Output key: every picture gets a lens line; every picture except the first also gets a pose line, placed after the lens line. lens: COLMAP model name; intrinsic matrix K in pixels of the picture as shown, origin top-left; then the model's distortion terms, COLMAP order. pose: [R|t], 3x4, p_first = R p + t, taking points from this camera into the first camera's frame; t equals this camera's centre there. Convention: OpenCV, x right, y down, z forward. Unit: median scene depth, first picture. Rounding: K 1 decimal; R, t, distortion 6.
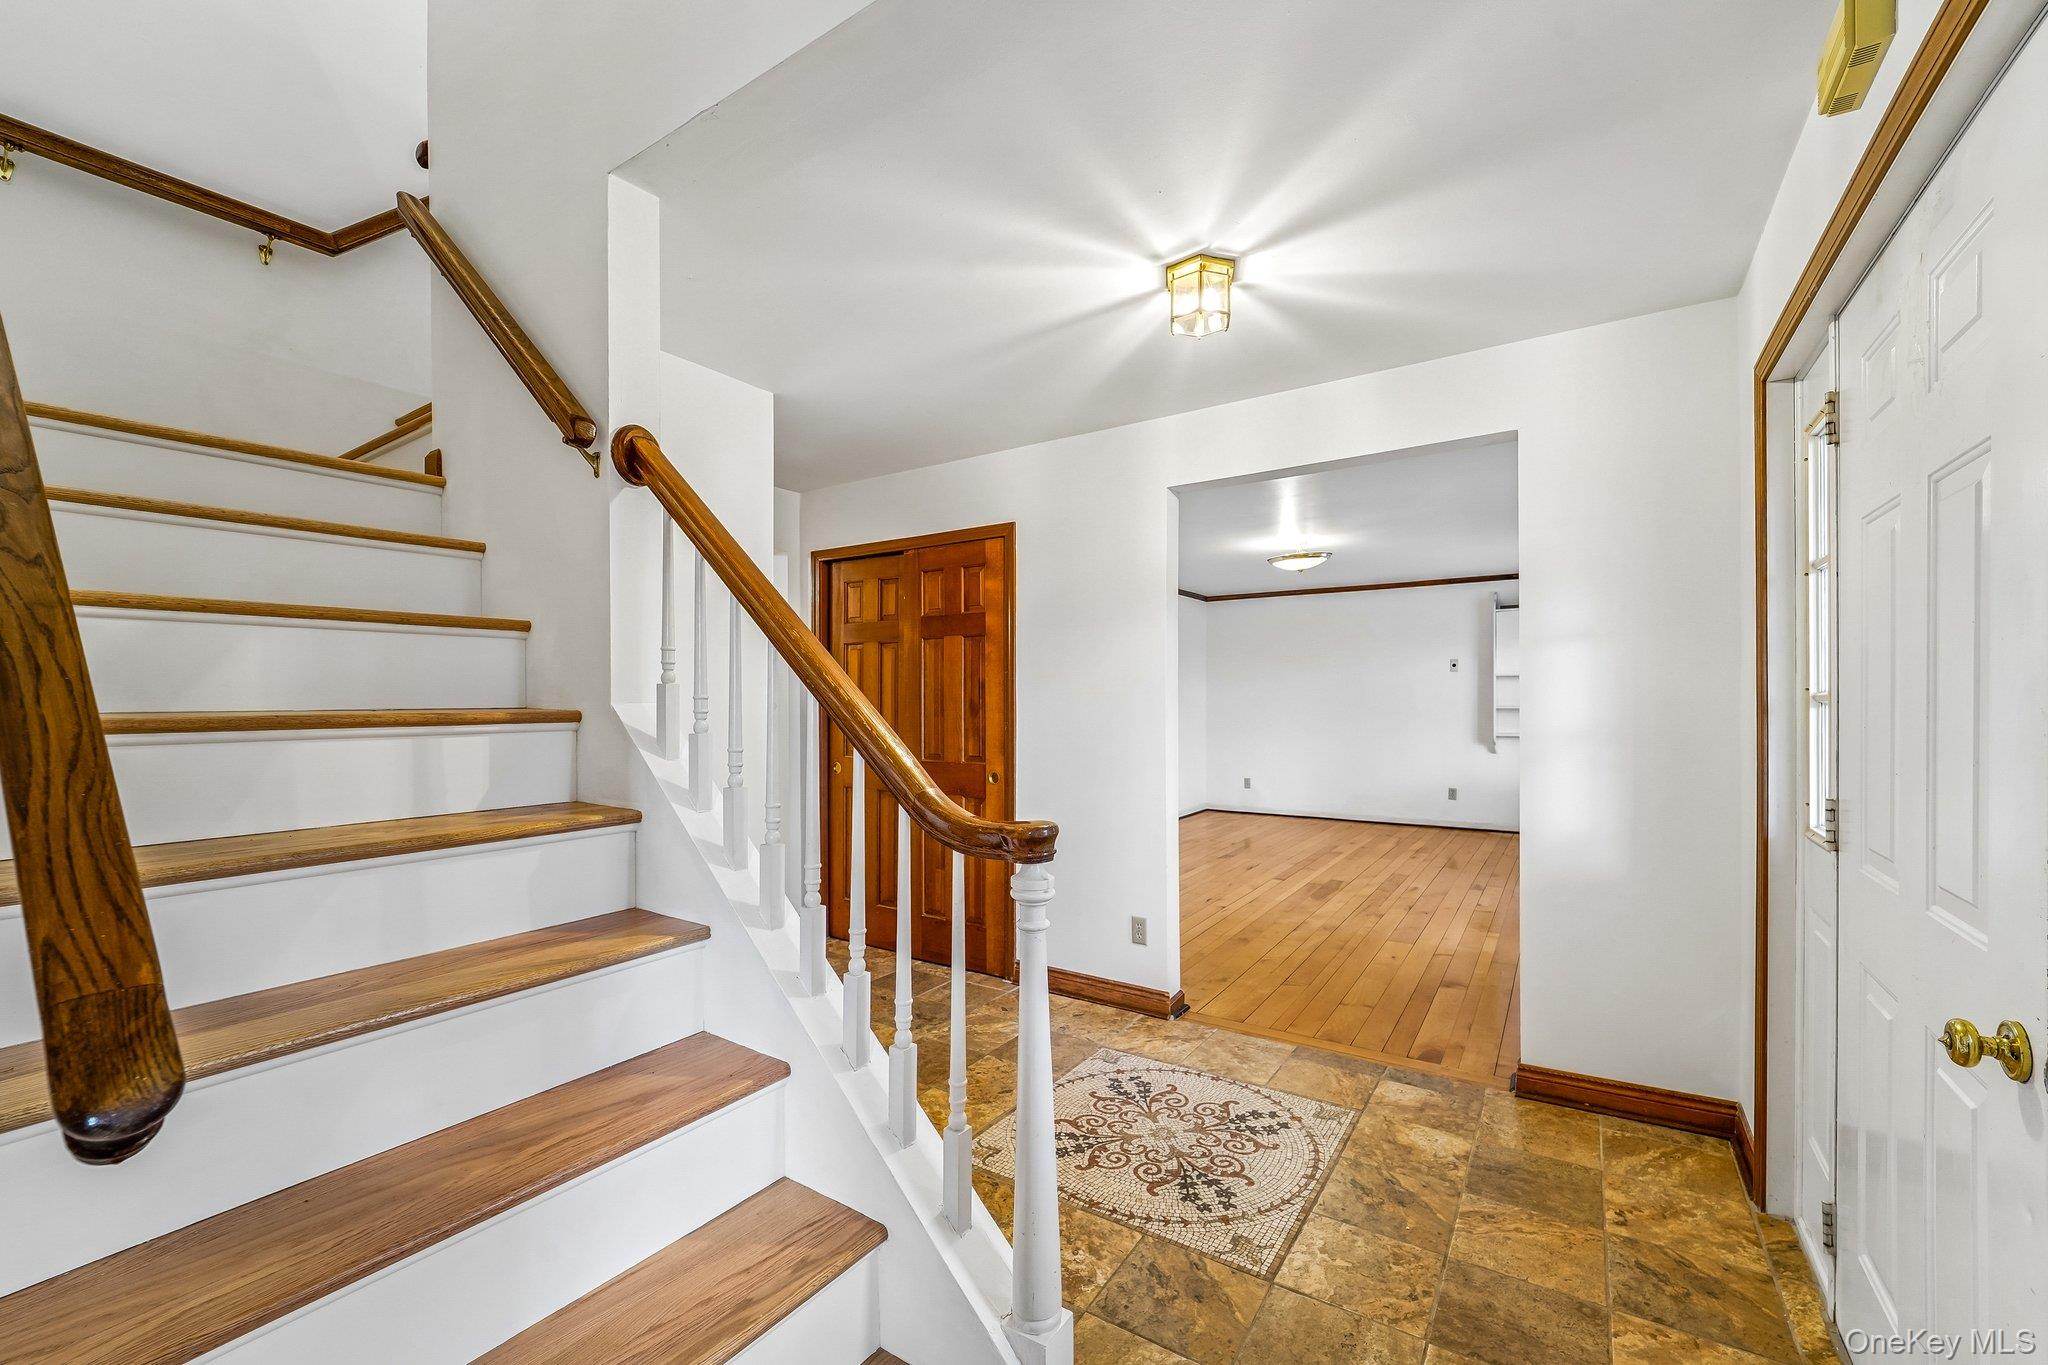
lens RADIAL K [[833.9, 0, 1021.0], [0, 833.9, 698.6], [0, 0, 1]] dist [-0.008428, -0.002244]
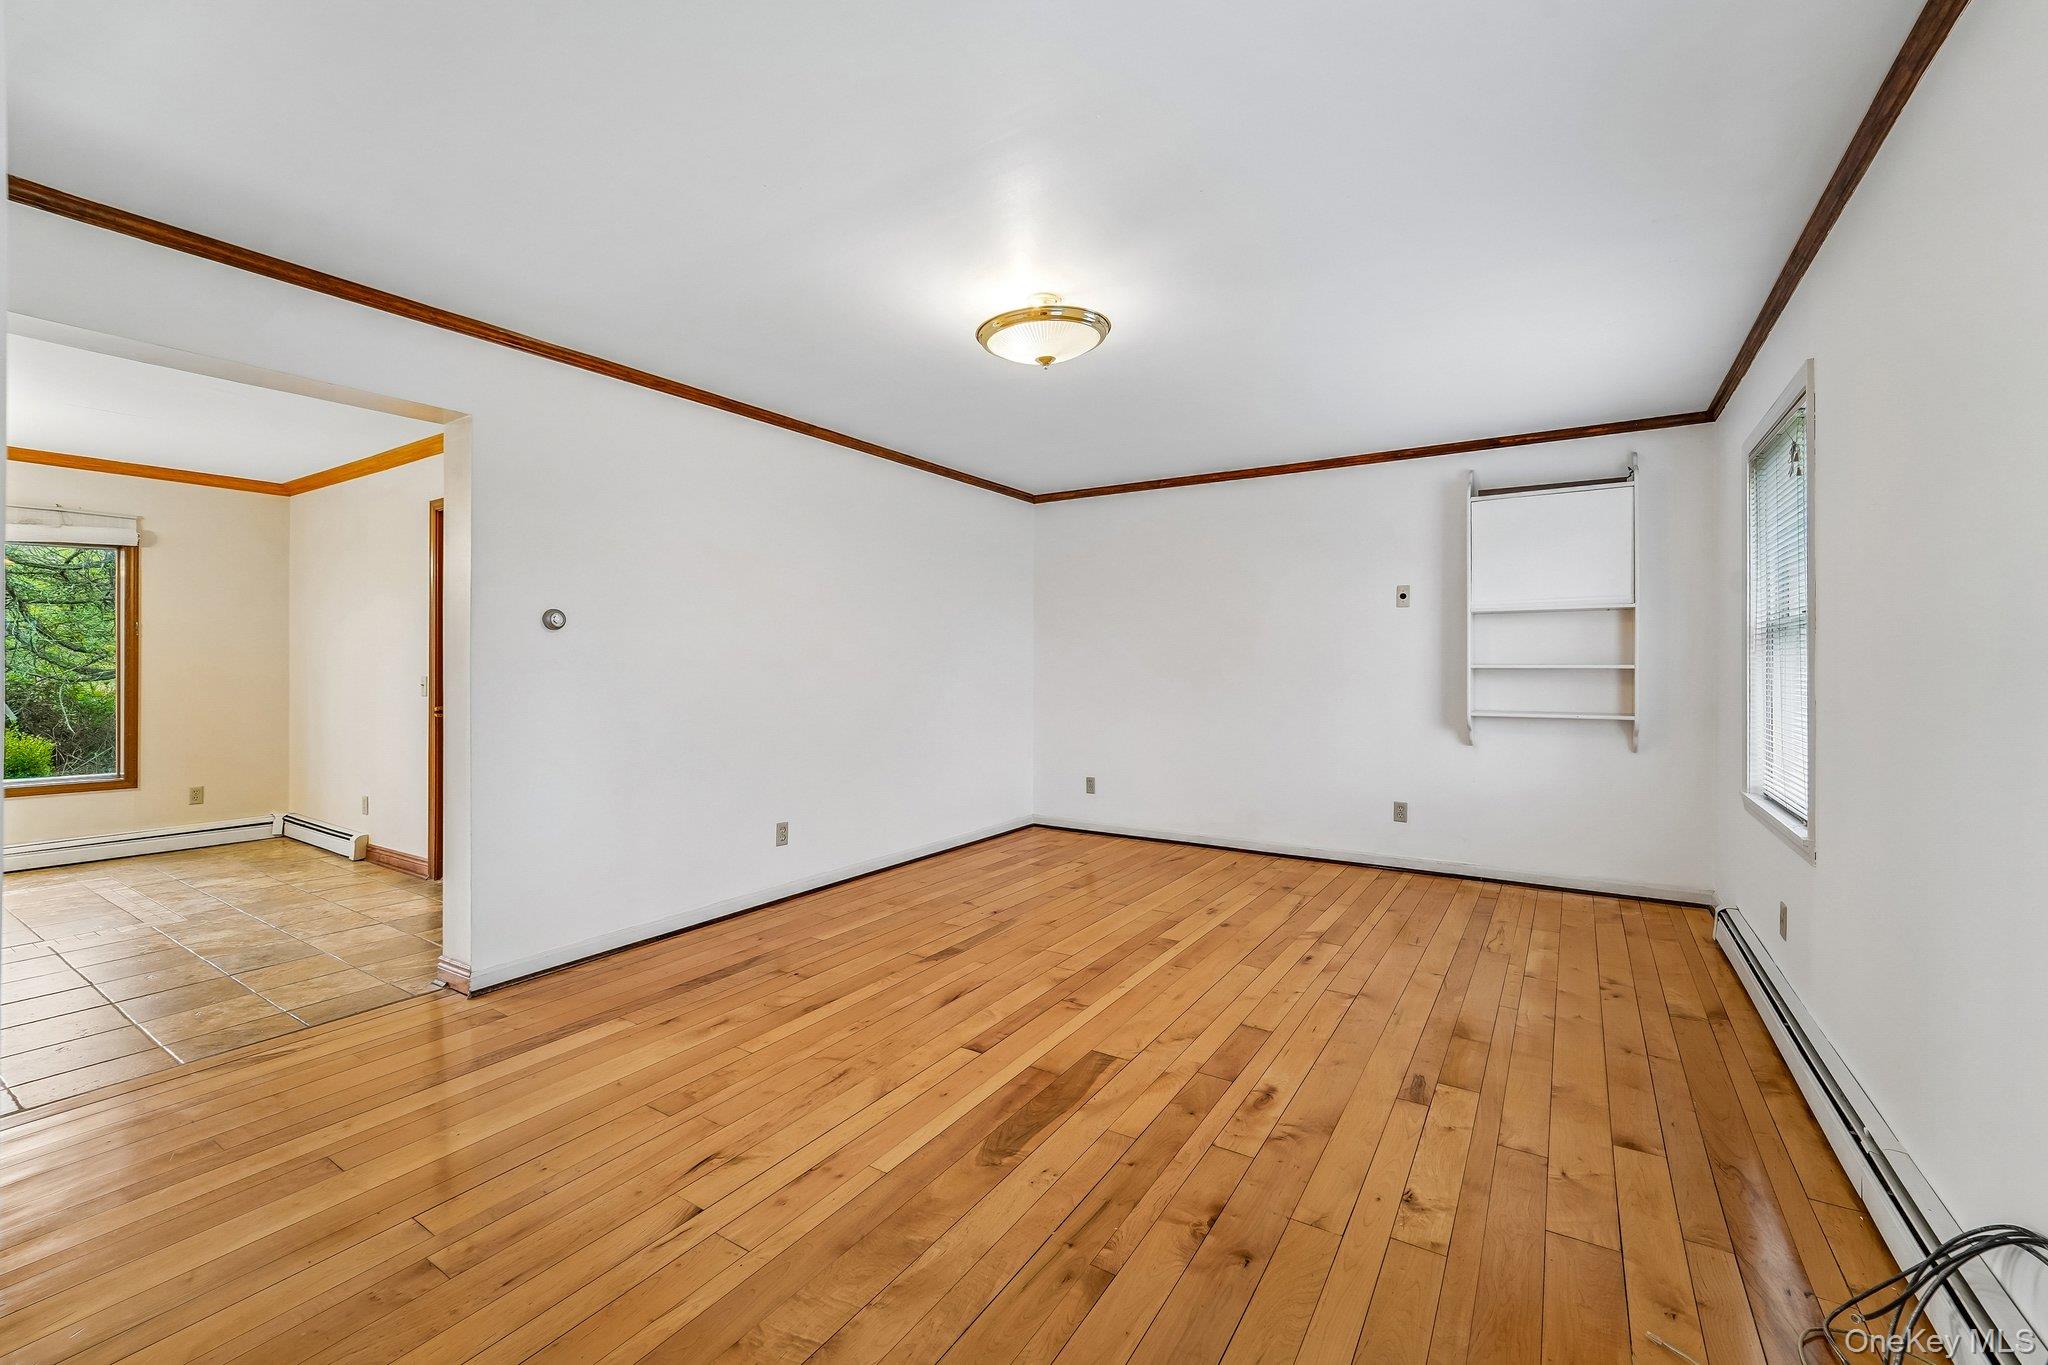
lens RADIAL K [[833.9, 0, 1039.8], [0, 833.9, 654.5], [0, 0, 1]] dist [-0.008428, -0.002244]
pose [[0.999633, 0.006095, 0.026382, 0.254544], [-0.005821, 0.999928, -0.010478, 0.009473], [-0.026444, 0.010321, 0.999597, 0.428014]]
